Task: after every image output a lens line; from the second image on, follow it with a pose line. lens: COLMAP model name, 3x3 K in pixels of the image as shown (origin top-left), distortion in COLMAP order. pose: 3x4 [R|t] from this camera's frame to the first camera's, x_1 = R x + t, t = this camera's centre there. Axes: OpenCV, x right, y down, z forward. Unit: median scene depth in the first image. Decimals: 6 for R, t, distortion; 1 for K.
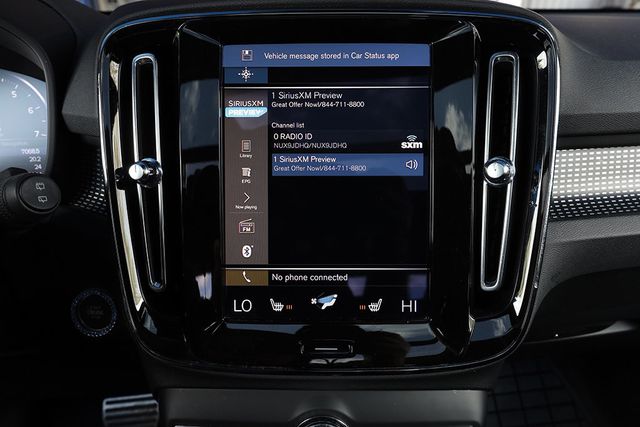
lens RADIAL K [[438.0, 0, 319.6], [0, 438.0, 210.2], [0, 0, 1]] dist [-0.000681, -0.006262]
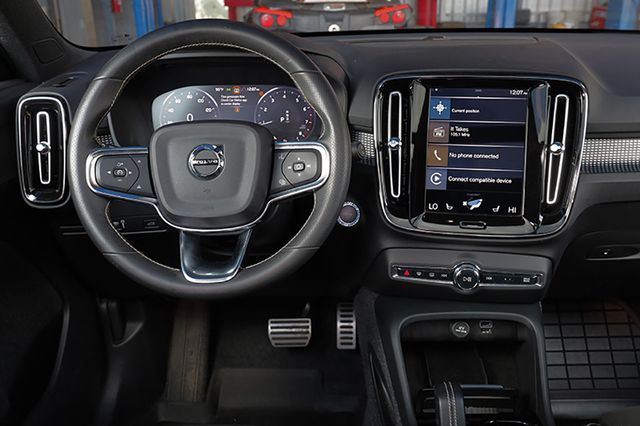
lens RADIAL K [[578.4, 0, 319.1], [0, 578.4, 202.6], [0, 0, 1]] dist [-0.019661, -0.008942]
pose [[0.988808, 0.045402, -0.142116, -0.320051], [-0.046317, 0.998922, -0.003137, 0.228183], [0.141820, 0.009684, 0.989845, -1.872441]]
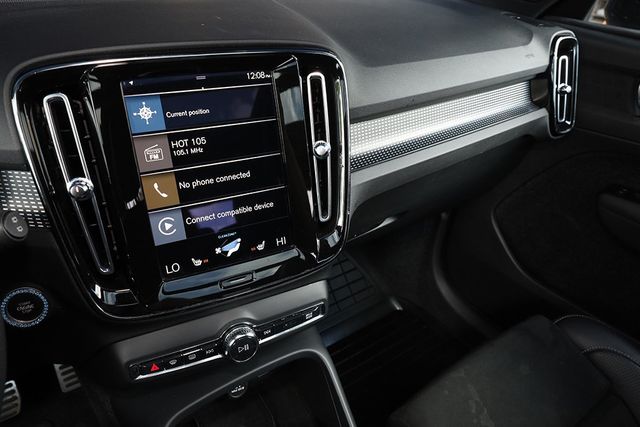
lens RADIAL K [[447.4, 0, 322.3], [0, 447.4, 215.7], [0, 0, 1]] dist [-0.000969, 0.005716]
pose [[0.874831, -0.206633, 0.438147, -0.341210], [0.123612, 0.969742, 0.210525, -0.184804], [-0.468391, -0.130014, 0.873903, -0.450145]]
